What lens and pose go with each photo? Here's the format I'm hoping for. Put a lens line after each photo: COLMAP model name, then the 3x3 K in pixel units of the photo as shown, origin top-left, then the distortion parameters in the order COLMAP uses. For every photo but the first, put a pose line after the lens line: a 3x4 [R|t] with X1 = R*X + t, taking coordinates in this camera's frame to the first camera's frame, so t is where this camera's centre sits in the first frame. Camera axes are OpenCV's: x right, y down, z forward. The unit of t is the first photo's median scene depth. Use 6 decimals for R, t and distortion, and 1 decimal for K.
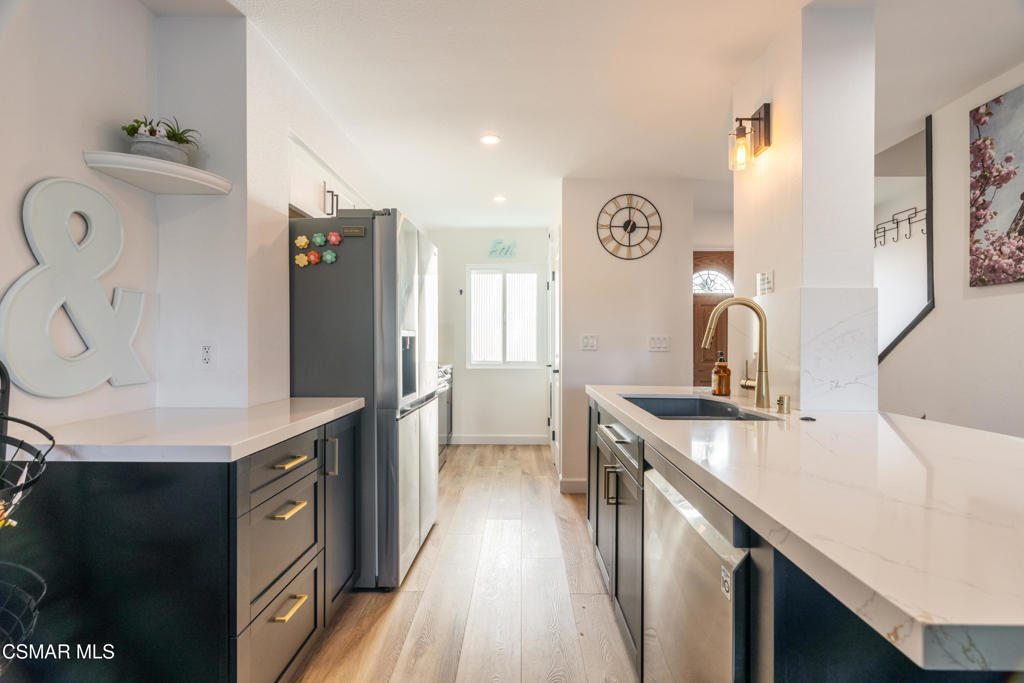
lens RADIAL K [[461.7, 0, 516.7], [0, 461.7, 341.4], [0, 0, 1]] dist [-0.001339, -0.000085]
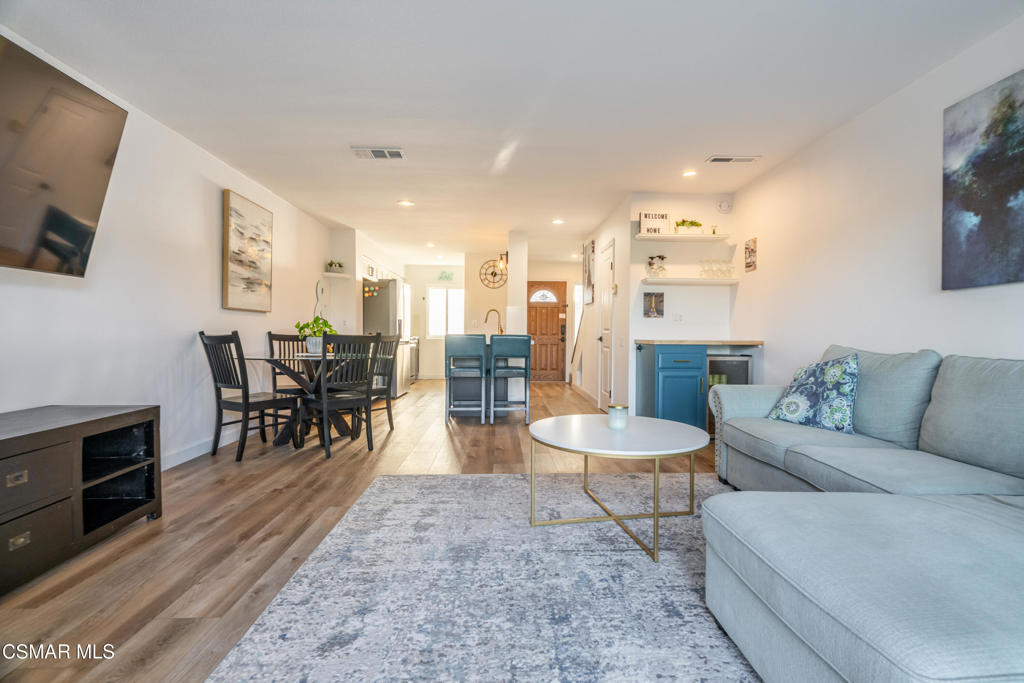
lens RADIAL K [[461.7, 0, 516.7], [0, 461.7, 341.4], [0, 0, 1]] dist [-0.001339, -0.000085]
pose [[0.998892, 0.006894, 0.046553, 0.427978], [-0.007693, 0.999826, 0.017013, 0.083908], [-0.046427, -0.017352, 0.998771, -2.254006]]
